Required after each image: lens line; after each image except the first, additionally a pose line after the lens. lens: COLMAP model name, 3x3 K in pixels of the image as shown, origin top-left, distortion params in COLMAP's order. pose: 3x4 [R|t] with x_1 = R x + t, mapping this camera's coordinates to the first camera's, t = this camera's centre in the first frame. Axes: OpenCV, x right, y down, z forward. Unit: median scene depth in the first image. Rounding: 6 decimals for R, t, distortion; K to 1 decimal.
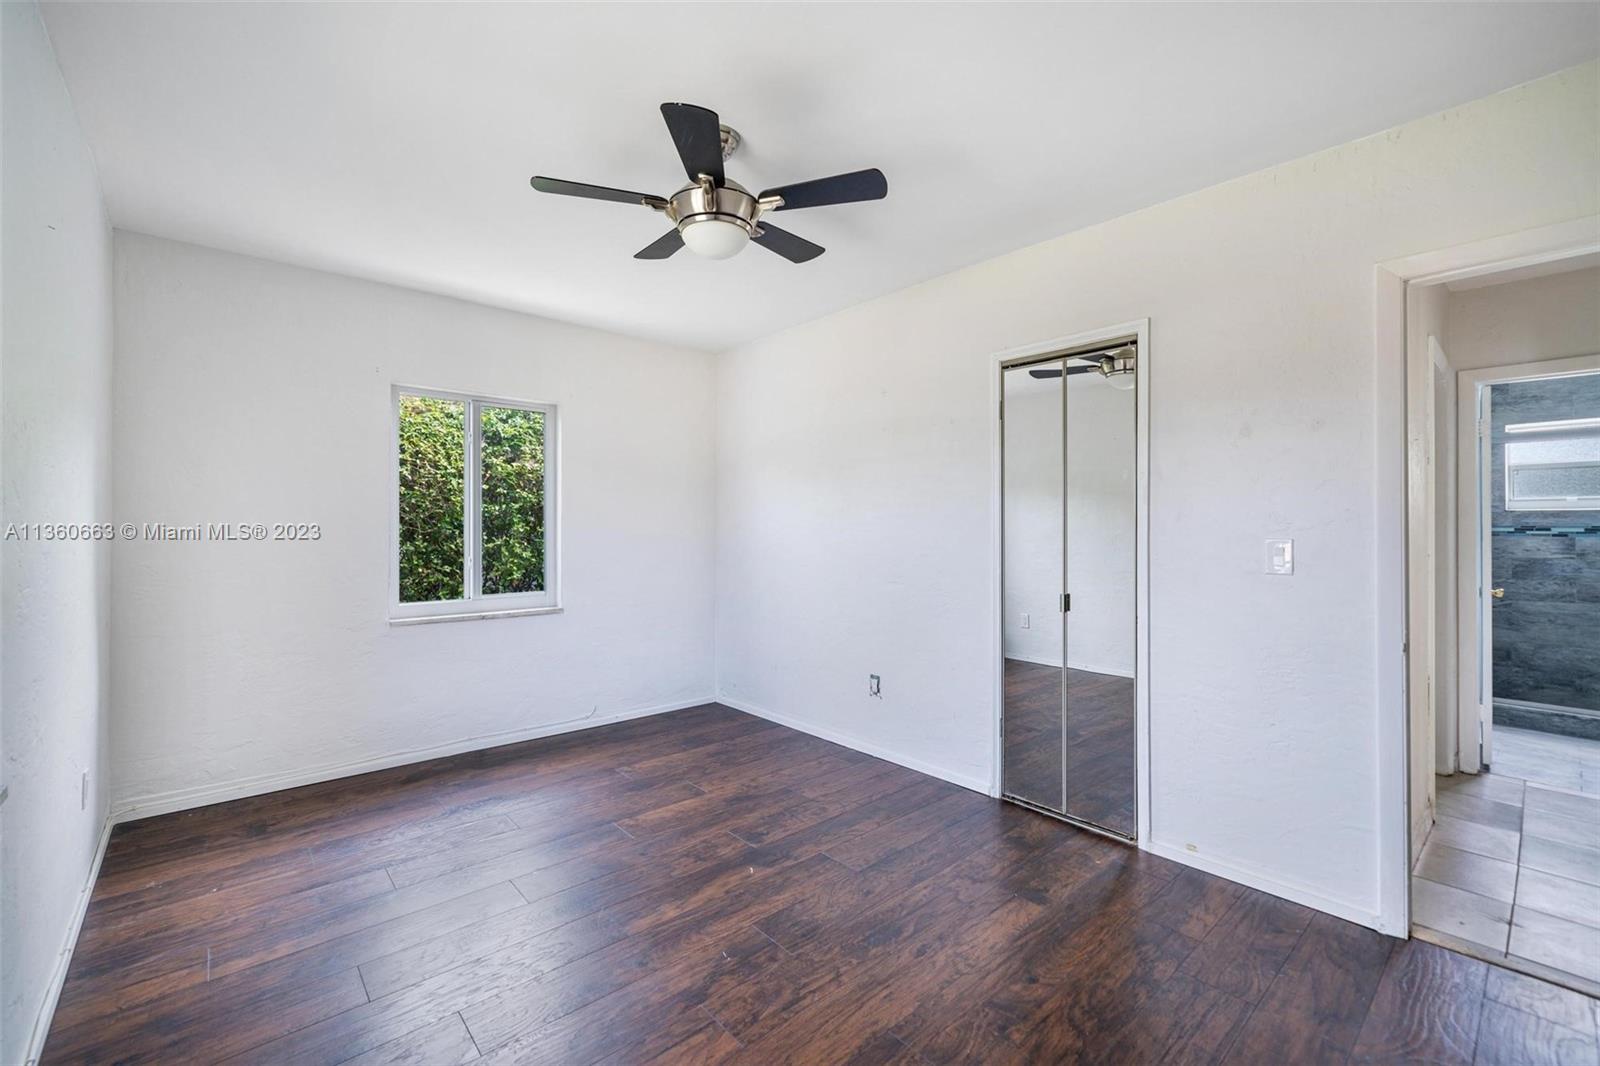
lens RADIAL K [[658.8, 0, 797.4], [0, 658.8, 528.4], [0, 0, 1]] dist [-0.002088, -0.000029]
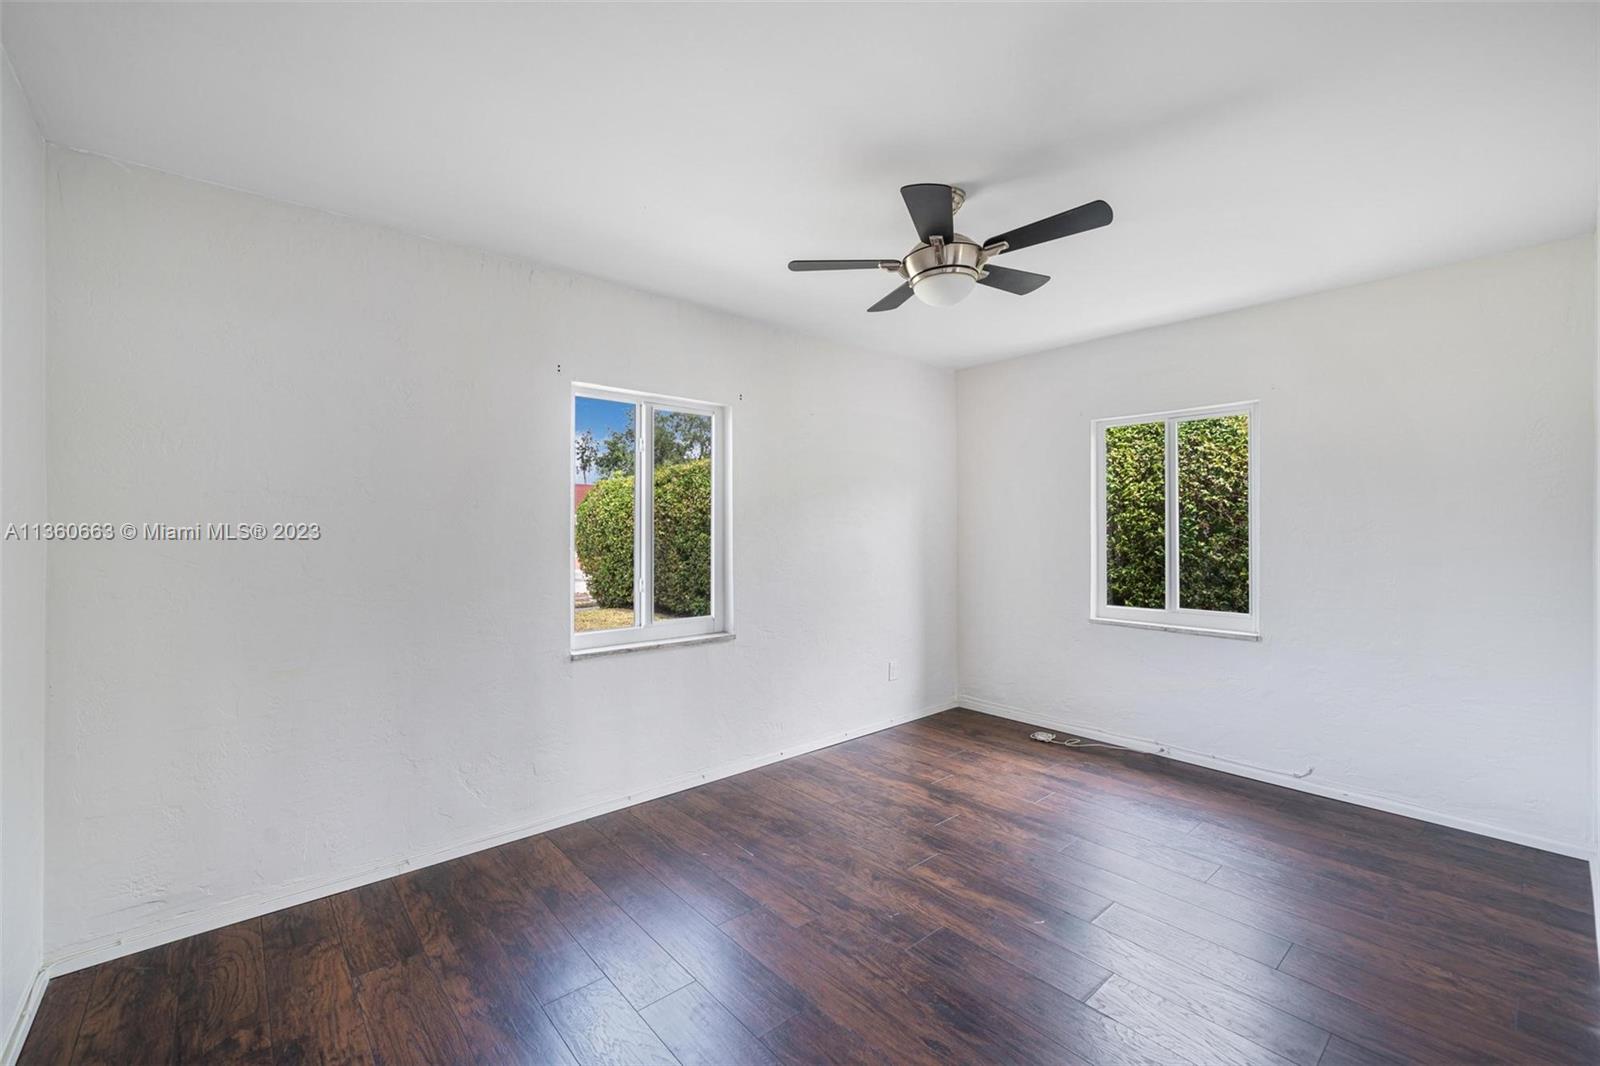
lens RADIAL K [[658.8, 0, 797.4], [0, 658.8, 528.4], [0, 0, 1]] dist [-0.002088, -0.000029]
pose [[-0.006327, -0.003530, -0.999974, 0.606072], [0.001809, 0.999992, -0.003542, -0.021637], [0.999978, -0.001831, -0.006320, 0.471563]]
